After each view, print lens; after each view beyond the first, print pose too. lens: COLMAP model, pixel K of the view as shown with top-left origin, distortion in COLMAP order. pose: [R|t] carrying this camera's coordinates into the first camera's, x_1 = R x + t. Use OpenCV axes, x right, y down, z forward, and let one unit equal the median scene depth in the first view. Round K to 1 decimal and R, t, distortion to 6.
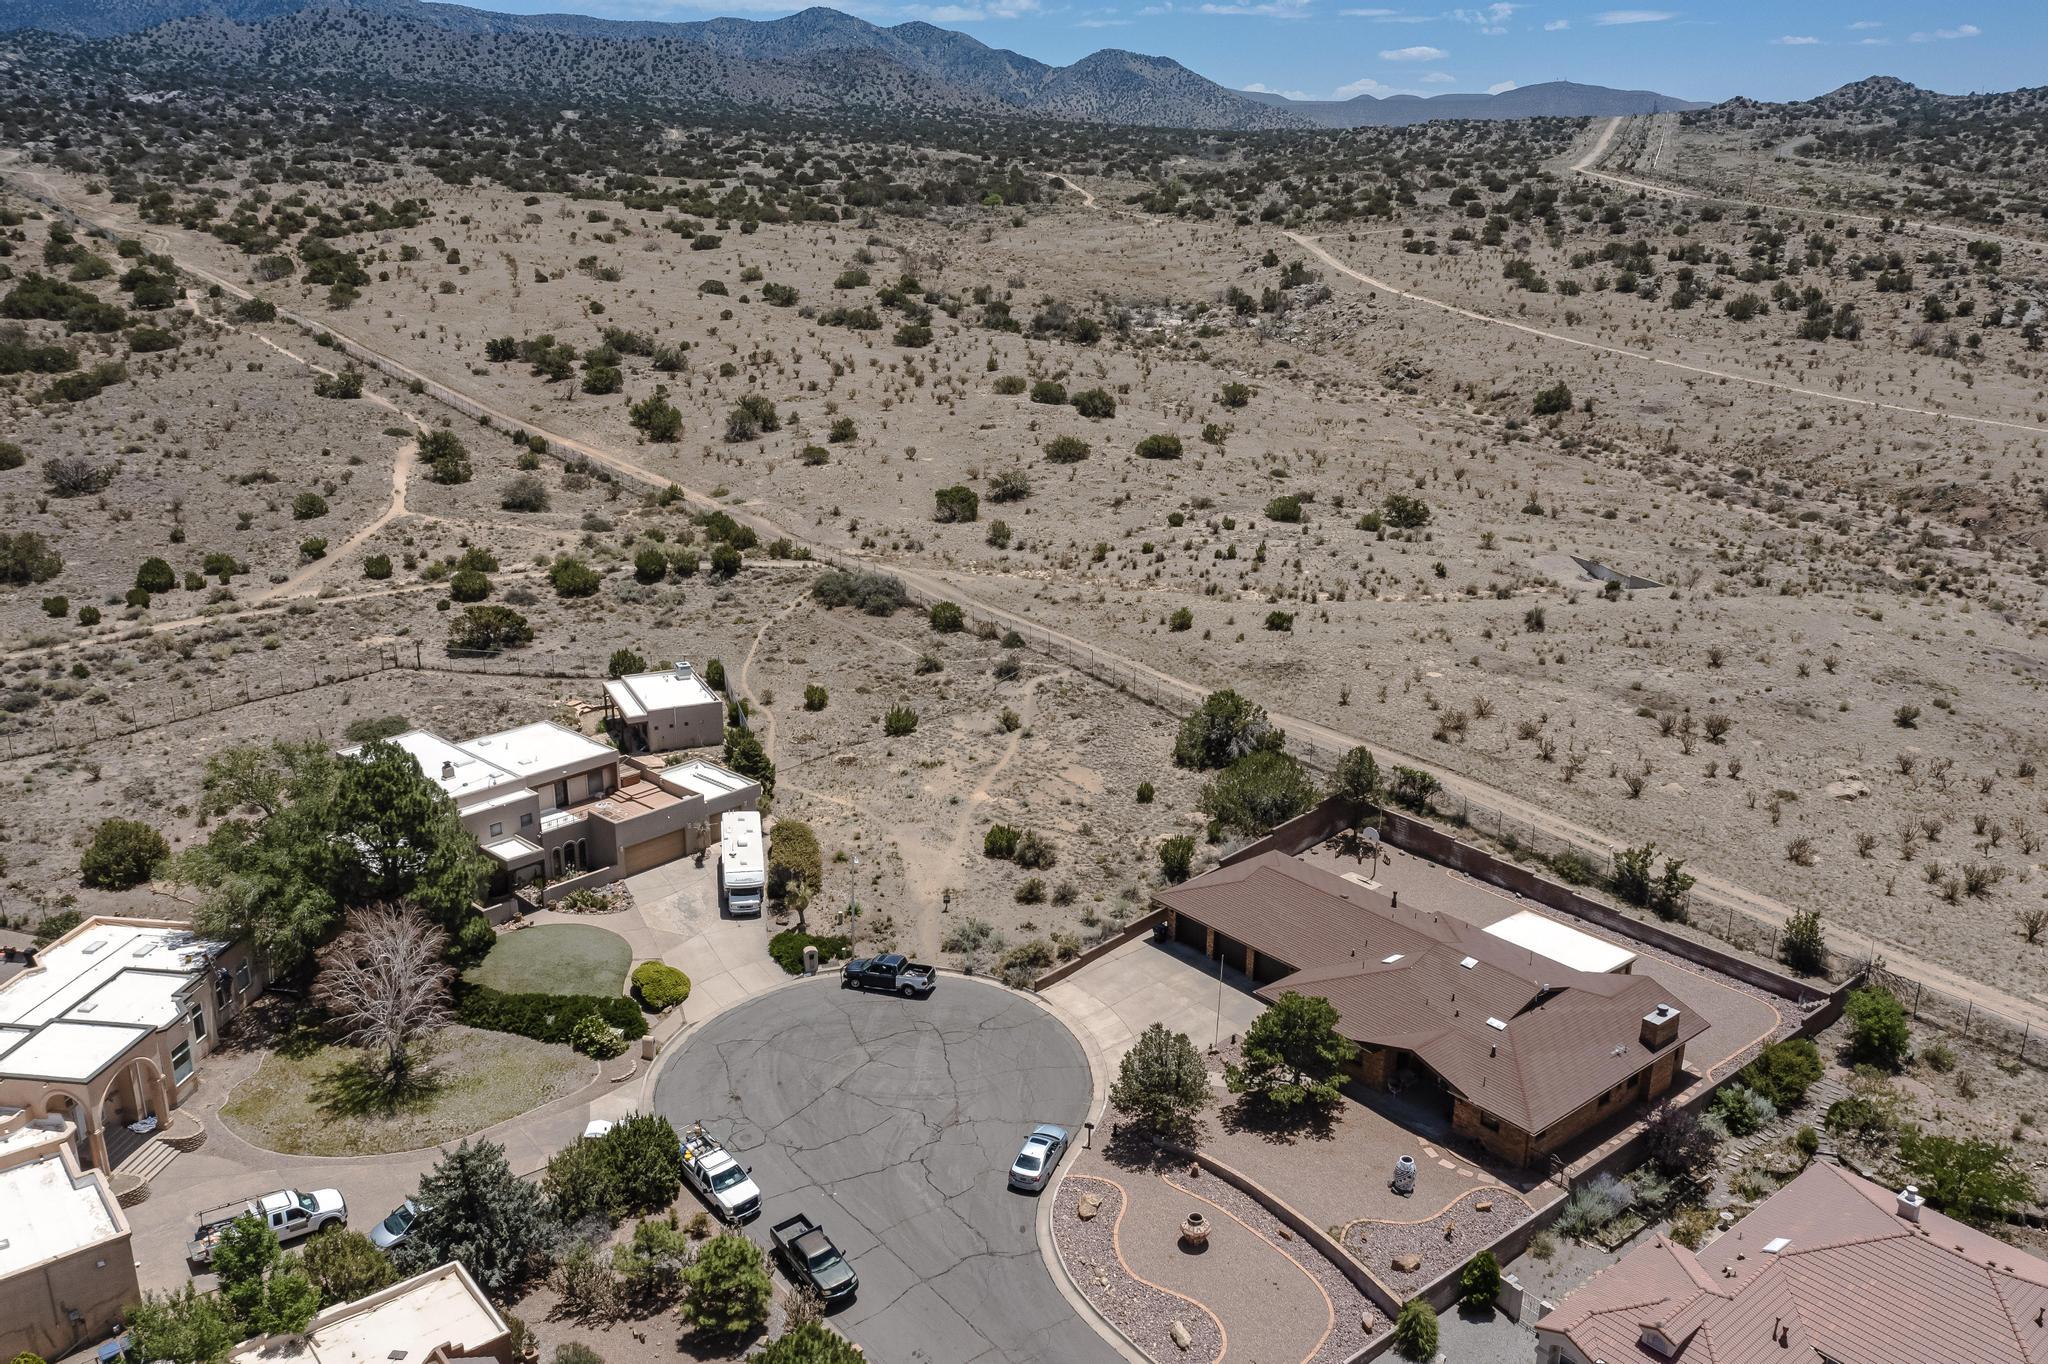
lens RADIAL K [[1610.2, 0, 1020.5], [0, 1610.2, 683.7], [0, 0, 1]] dist [-0.012587, 0.004923]
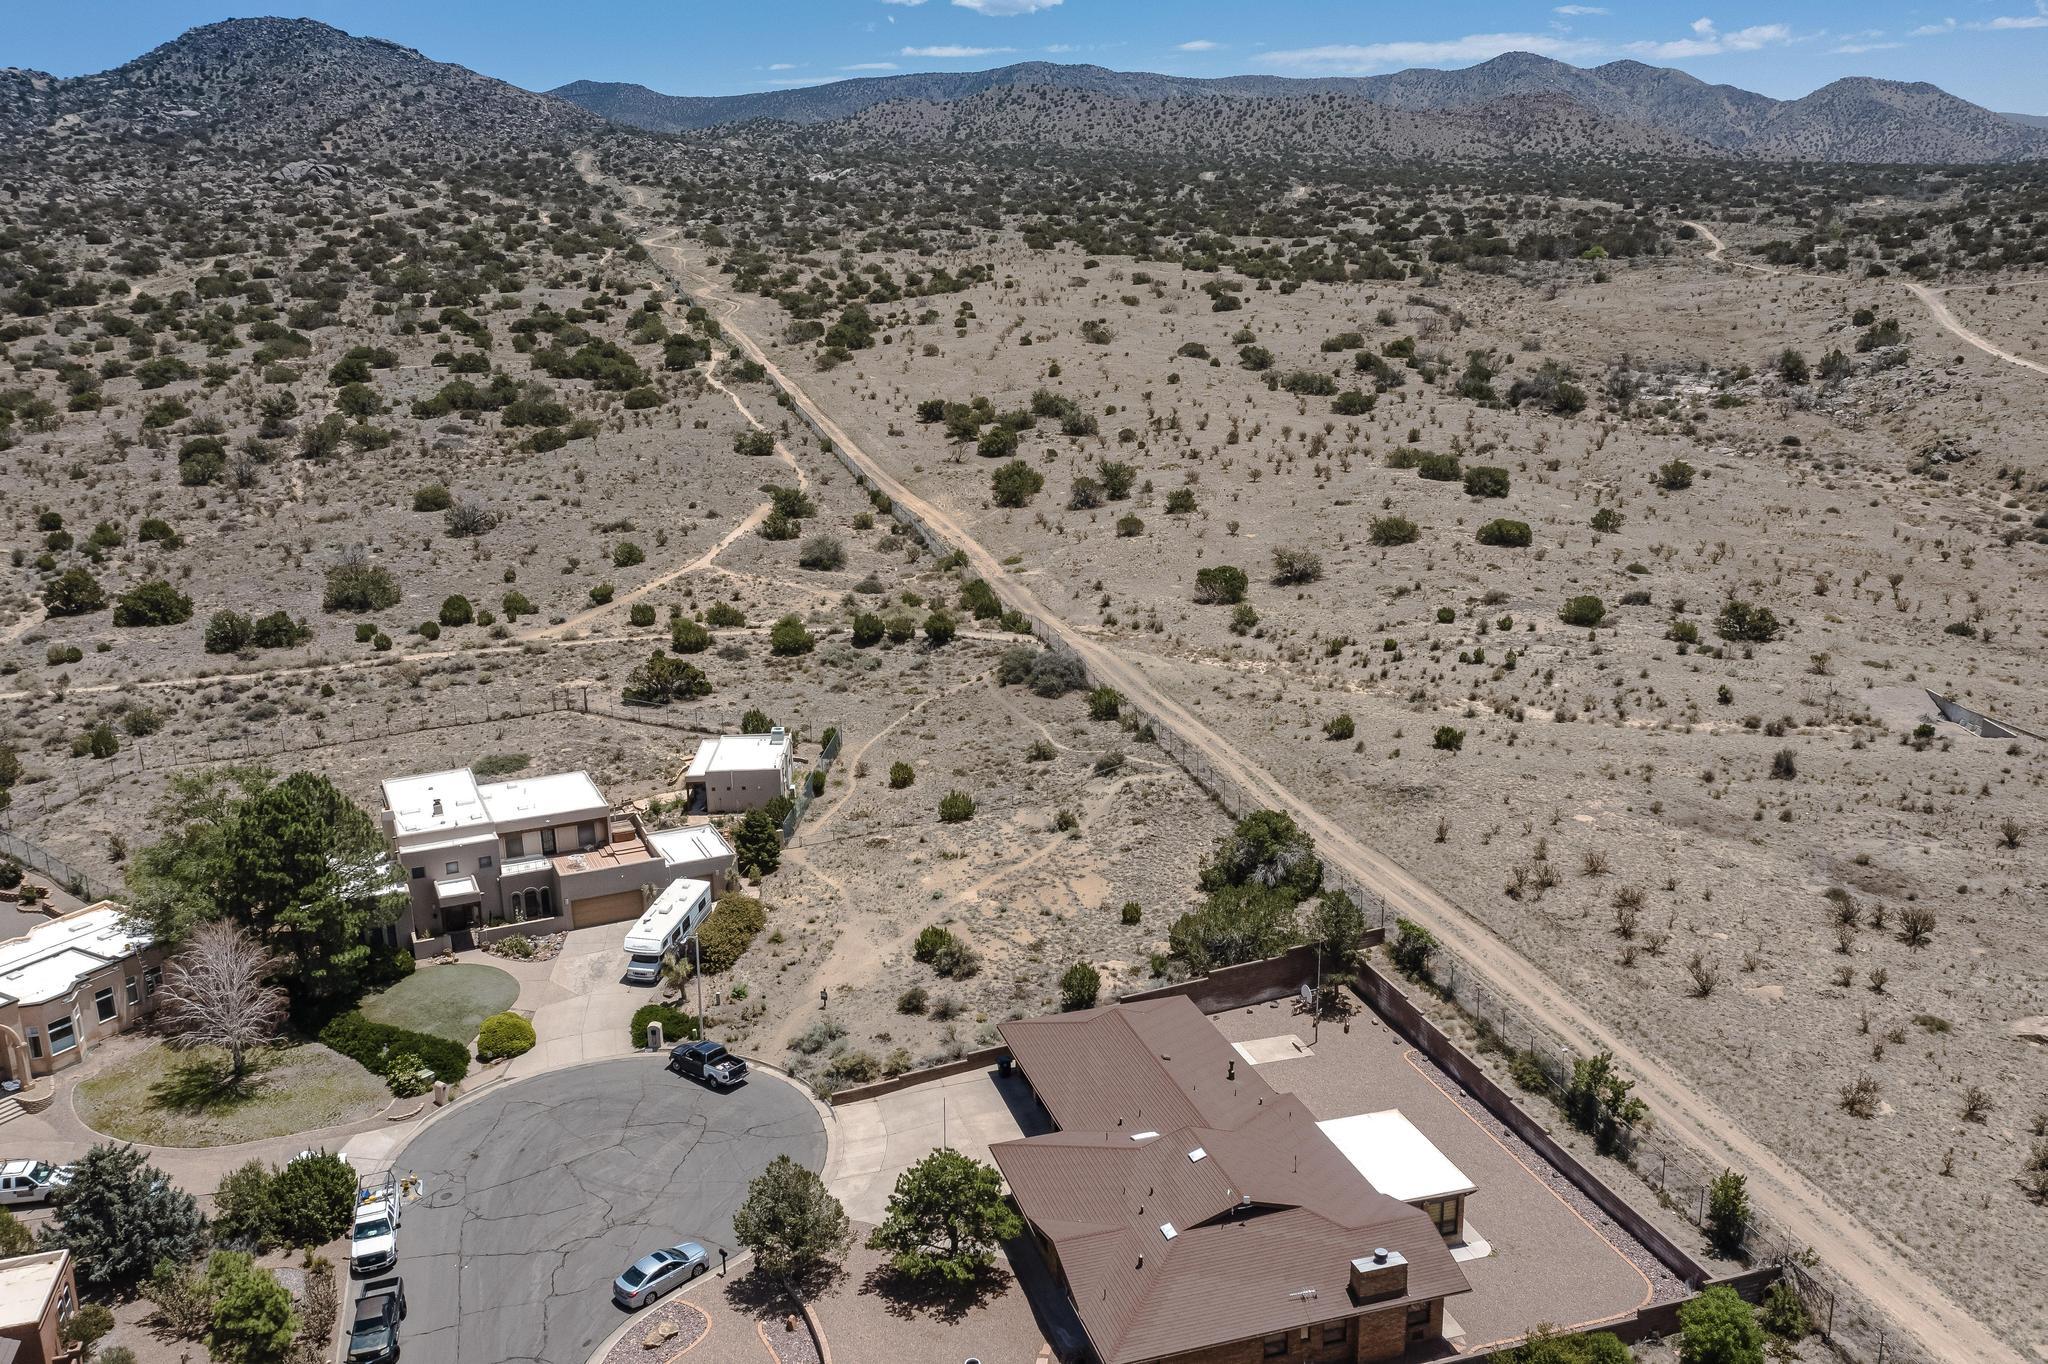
lens RADIAL K [[1685.2, 0, 1019.9], [0, 1685.2, 684.2], [0, 0, 1]] dist [-0.013016, 0.006144]
pose [[0.921283, 0.074519, -0.381687, 0.277850], [-0.091130, 0.995510, -0.025600, -0.022696], [0.378066, 0.058368, 0.923937, 0.071483]]
